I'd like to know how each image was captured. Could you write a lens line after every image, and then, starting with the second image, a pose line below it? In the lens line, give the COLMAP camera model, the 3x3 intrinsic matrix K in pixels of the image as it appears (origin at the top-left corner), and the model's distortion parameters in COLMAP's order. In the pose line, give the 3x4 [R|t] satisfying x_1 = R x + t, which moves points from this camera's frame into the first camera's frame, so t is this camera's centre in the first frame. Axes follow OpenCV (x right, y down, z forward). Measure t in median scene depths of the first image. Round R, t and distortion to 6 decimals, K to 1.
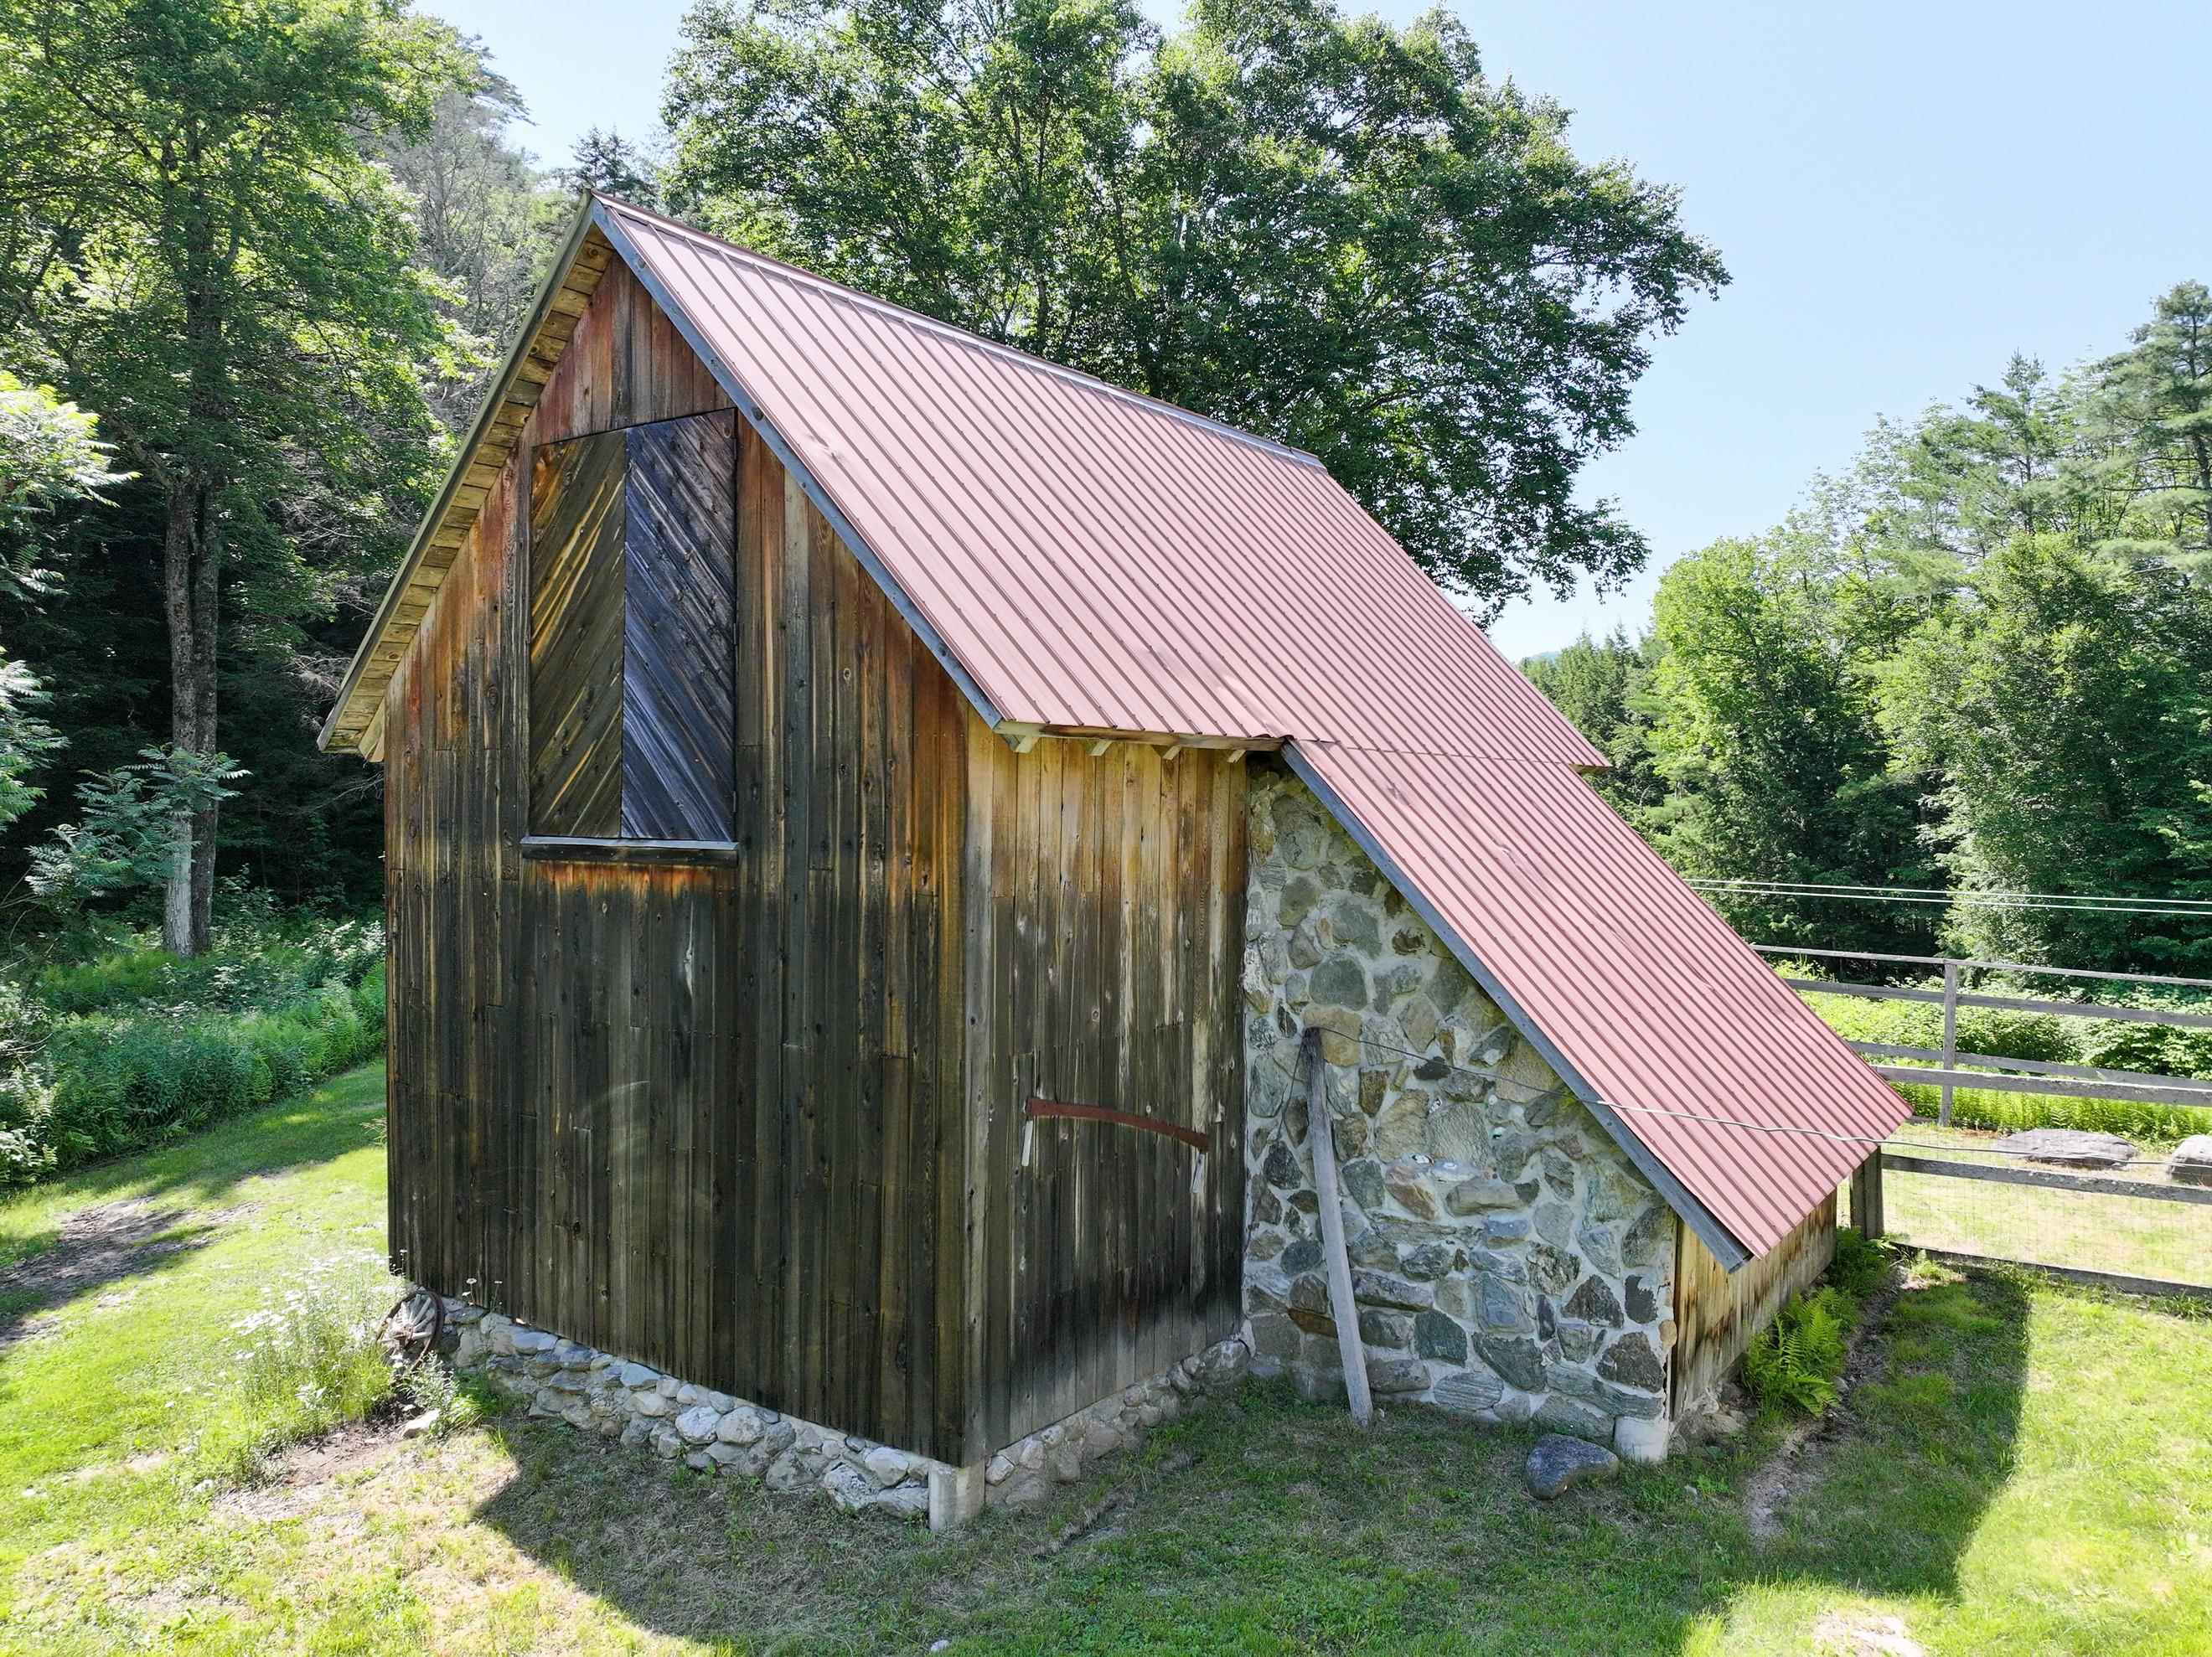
lens RADIAL K [[1556.2, 0, 1111.4], [0, 1556.2, 823.5], [0, 0, 1]] dist [-0.002162, 0.018734]
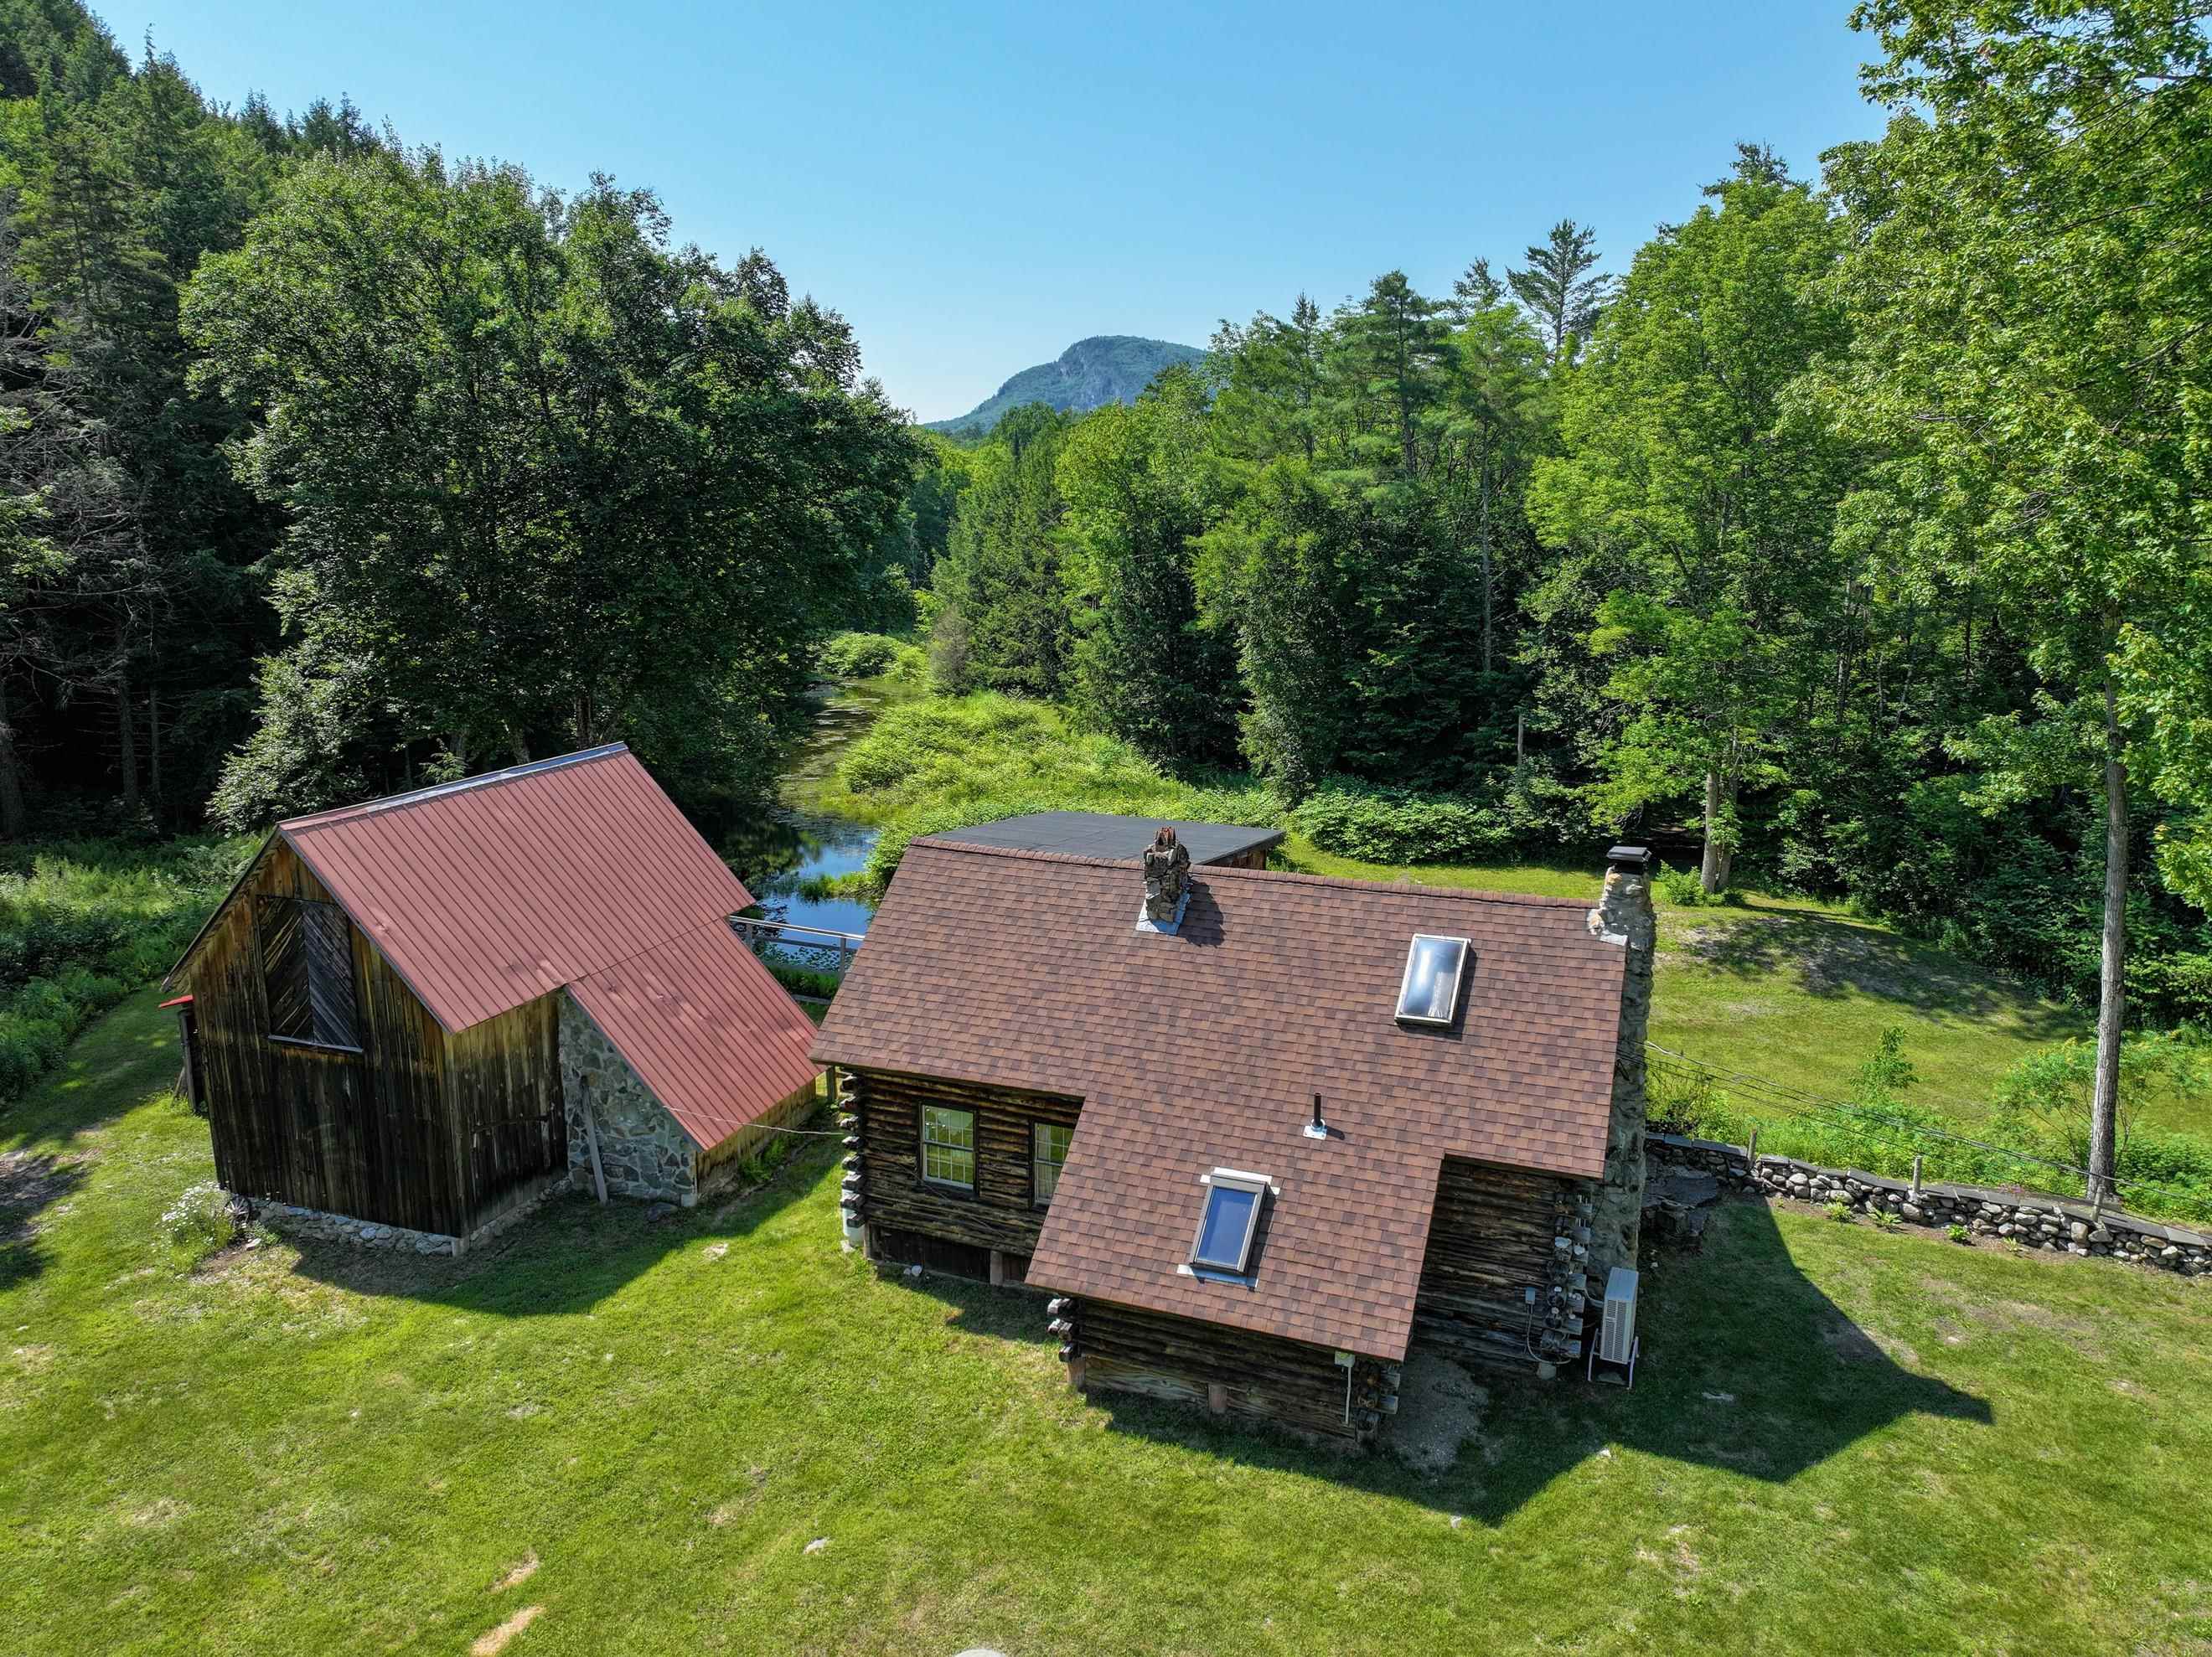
lens RADIAL K [[1556.2, 0, 1111.4], [0, 1556.2, 823.5], [0, 0, 1]] dist [-0.002162, 0.018734]
pose [[0.961361, -0.061902, 0.268240, 0.338602], [0.007409, 0.979856, 0.199567, -0.933411], [-0.275191, -0.189869, 0.942454, -1.978313]]
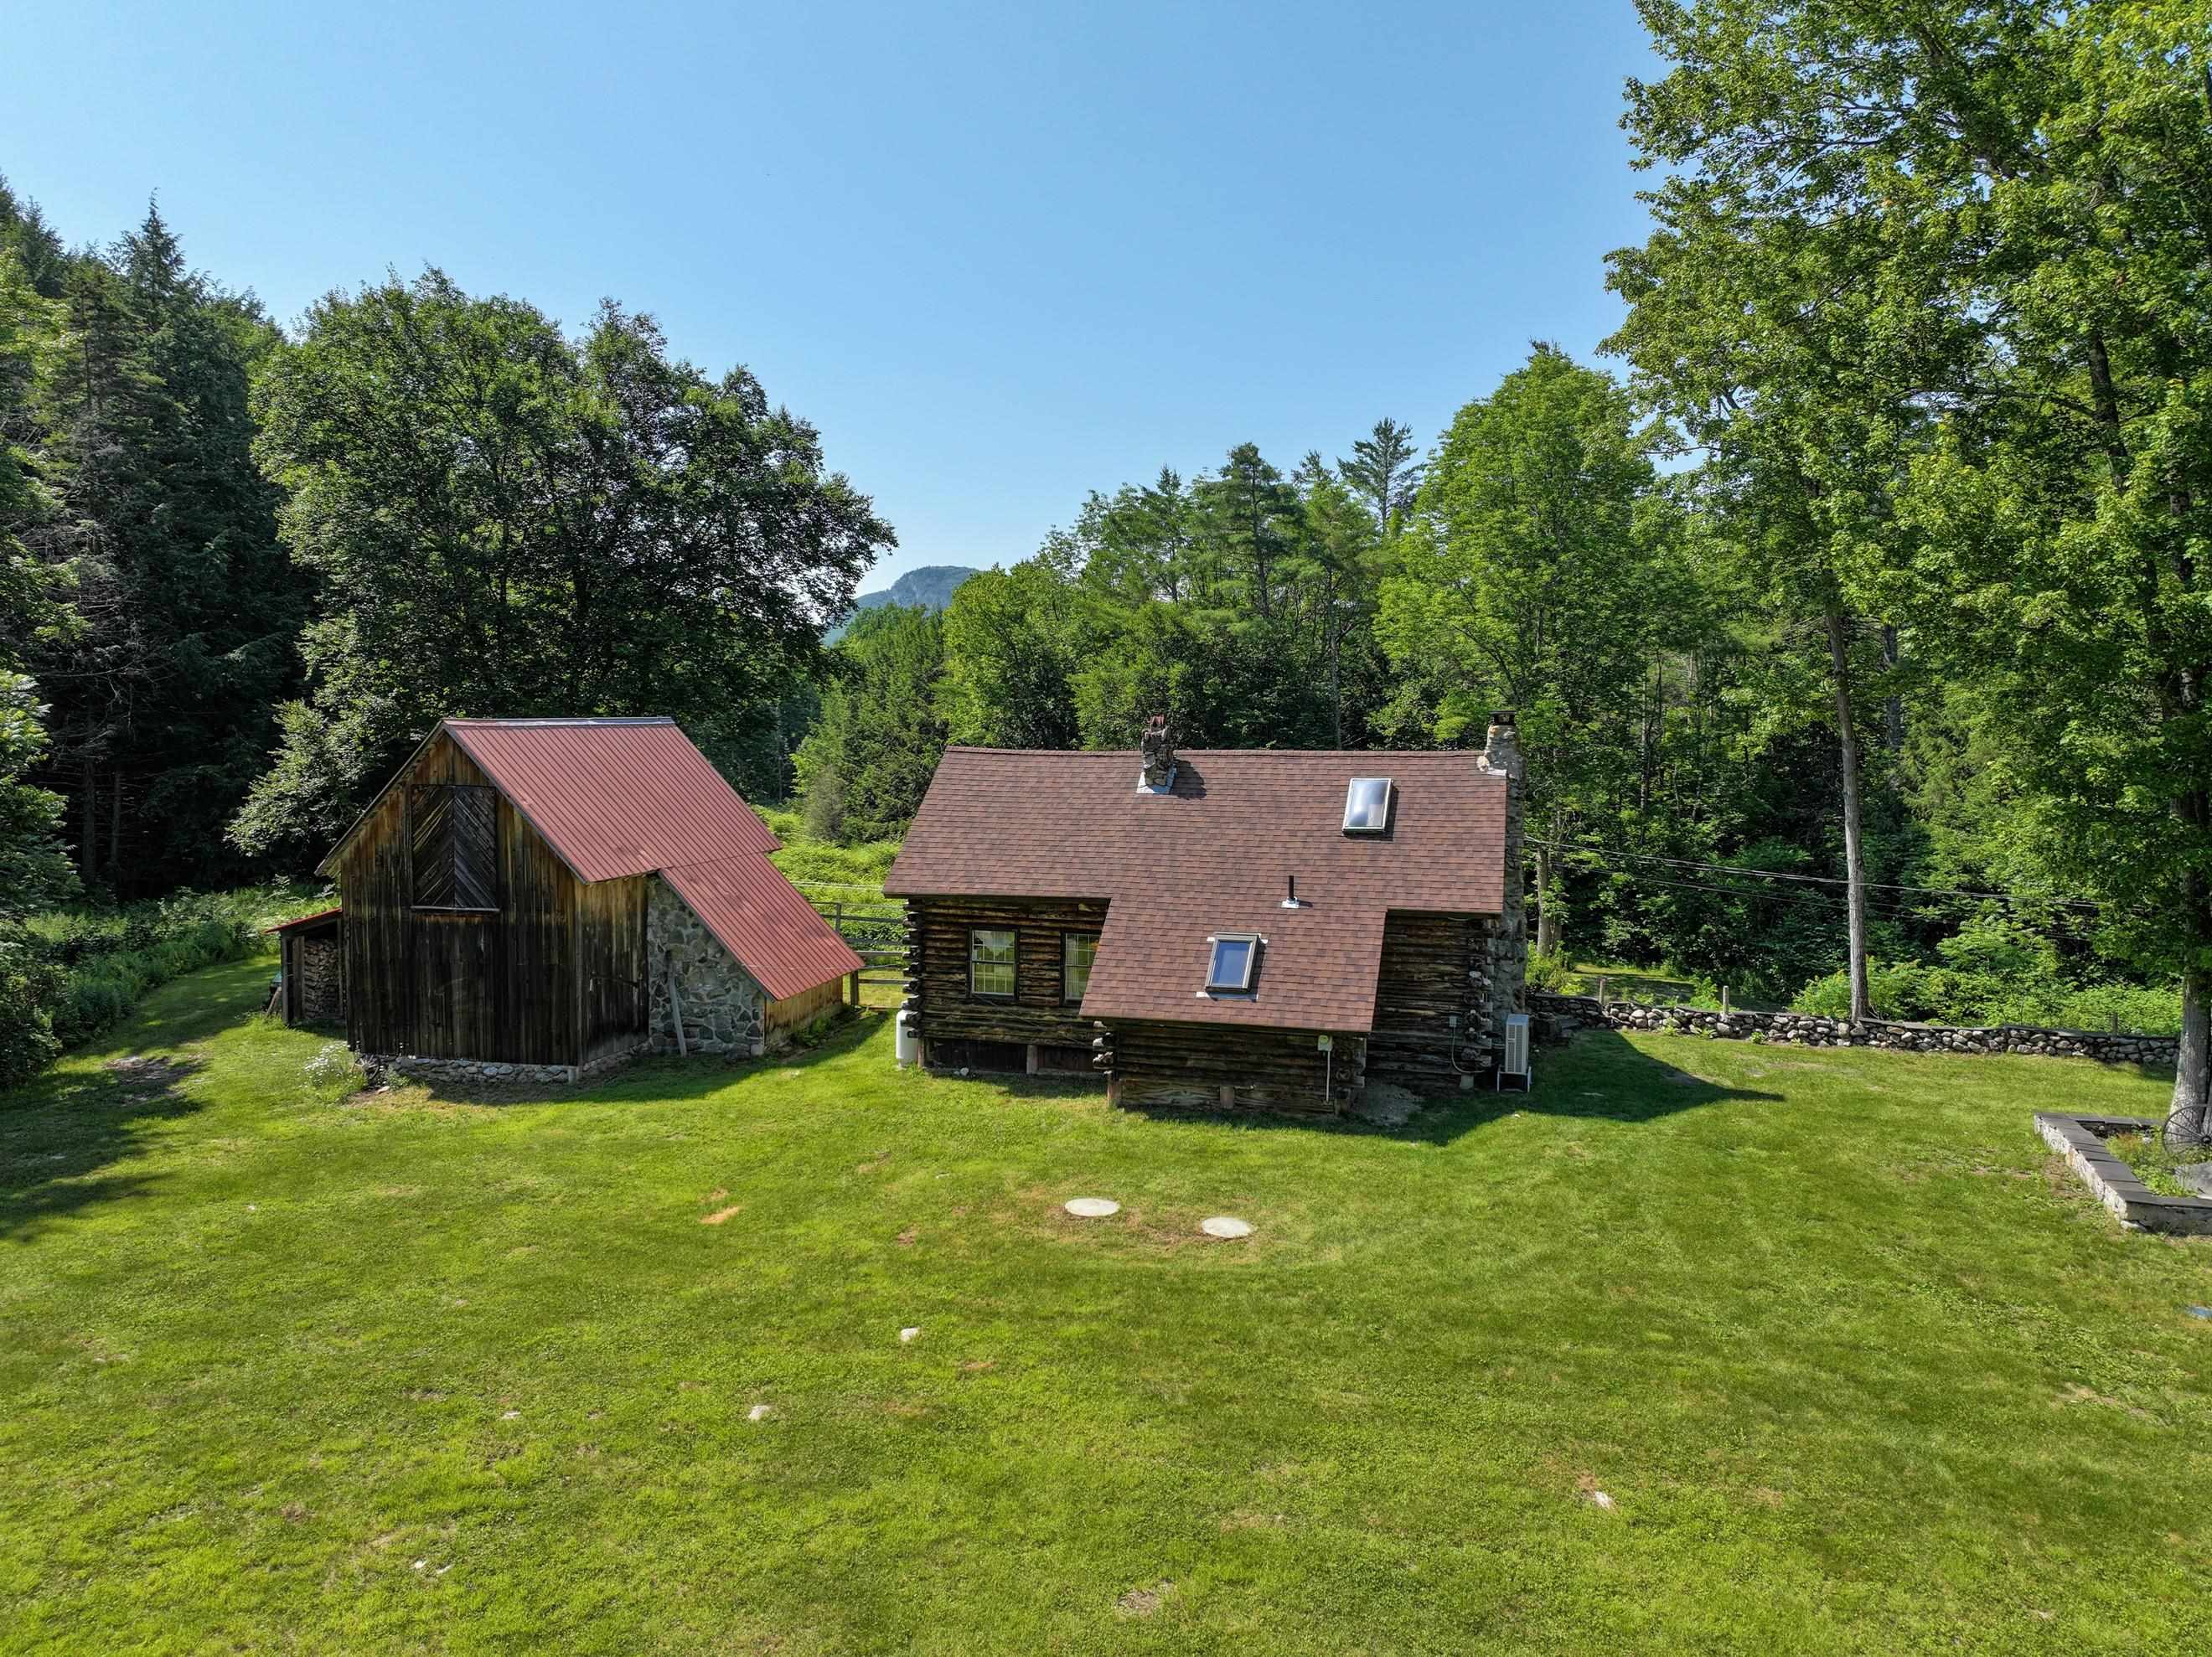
lens RADIAL K [[1555.3, 0, 1111.3], [0, 1555.3, 825.2], [0, 0, 1]] dist [0.006500, 0.001296]
pose [[0.926059, -0.028689, 0.376287, -0.265458], [0.006124, 0.998117, 0.061027, -0.369293], [-0.377330, -0.054210, 0.924491, -2.683130]]
